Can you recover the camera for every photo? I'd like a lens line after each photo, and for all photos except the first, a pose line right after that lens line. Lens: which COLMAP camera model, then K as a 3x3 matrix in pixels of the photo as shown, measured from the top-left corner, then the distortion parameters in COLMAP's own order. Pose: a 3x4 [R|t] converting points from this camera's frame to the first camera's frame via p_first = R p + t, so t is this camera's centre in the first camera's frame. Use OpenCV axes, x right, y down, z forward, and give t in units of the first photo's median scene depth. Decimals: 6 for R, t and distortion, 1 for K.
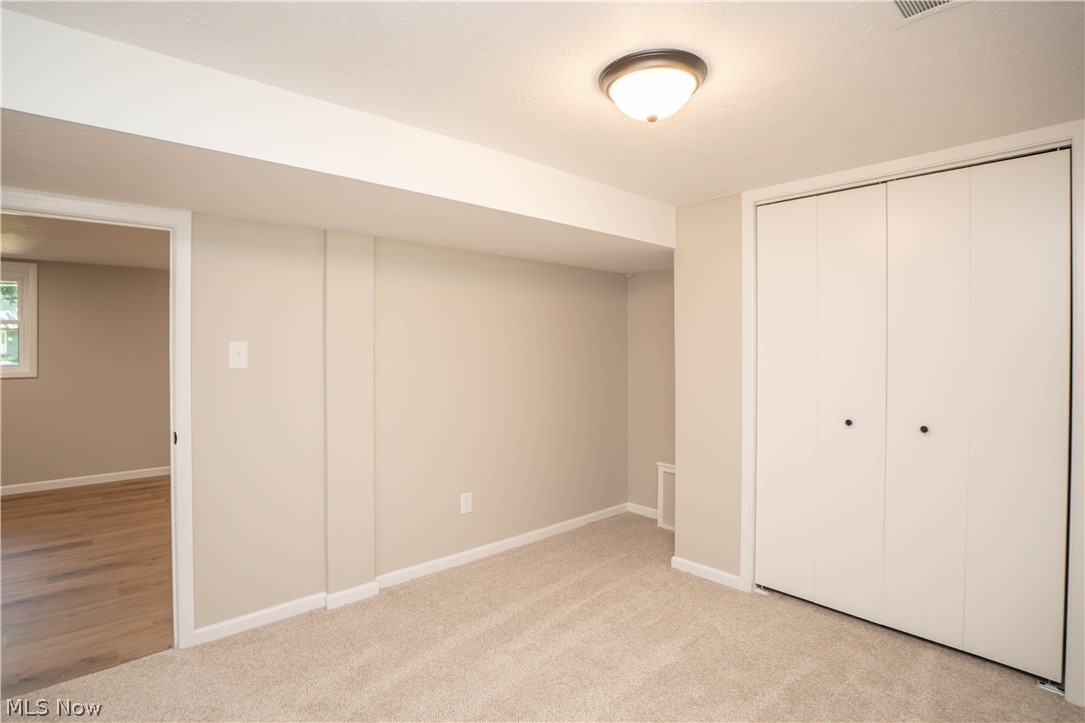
lens RADIAL K [[557.0, 0, 539.0], [0, 557.0, 351.1], [0, 0, 1]] dist [-0.023362, -0.000108]
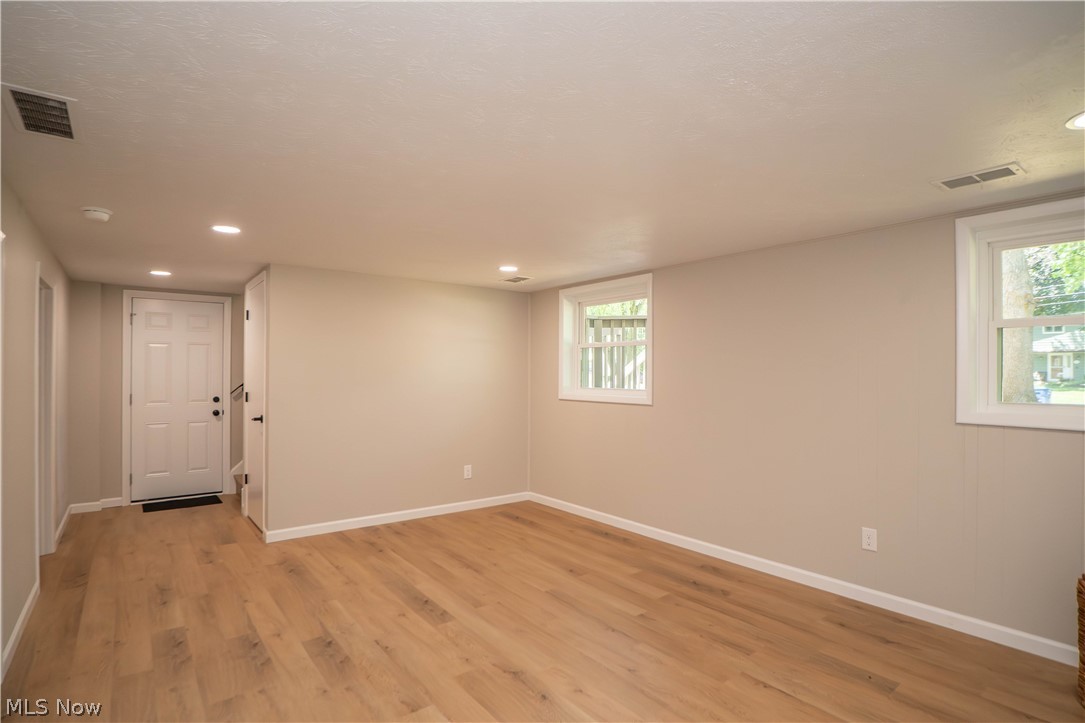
lens RADIAL K [[557.0, 0, 539.0], [0, 557.0, 351.1], [0, 0, 1]] dist [-0.023362, -0.000108]
pose [[-0.068605, -0.036204, -0.996987, -0.036144], [-0.008259, 0.999328, -0.035720, -0.005858], [0.997610, 0.005784, -0.068858, 1.227626]]
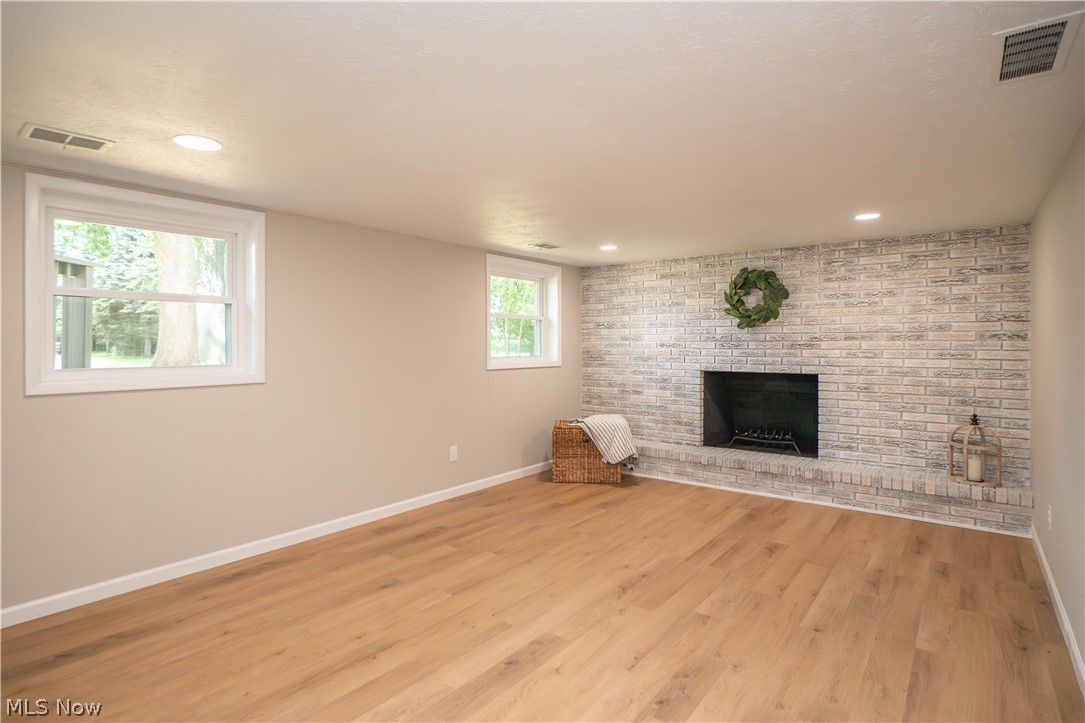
lens RADIAL K [[557.0, 0, 539.0], [0, 557.0, 351.1], [0, 0, 1]] dist [-0.023362, -0.000108]
pose [[0.979924, 0.003527, 0.199342, -1.010179], [-0.004196, 0.999987, 0.002935, 0.007955], [-0.199329, -0.003713, 0.979926, 0.373140]]
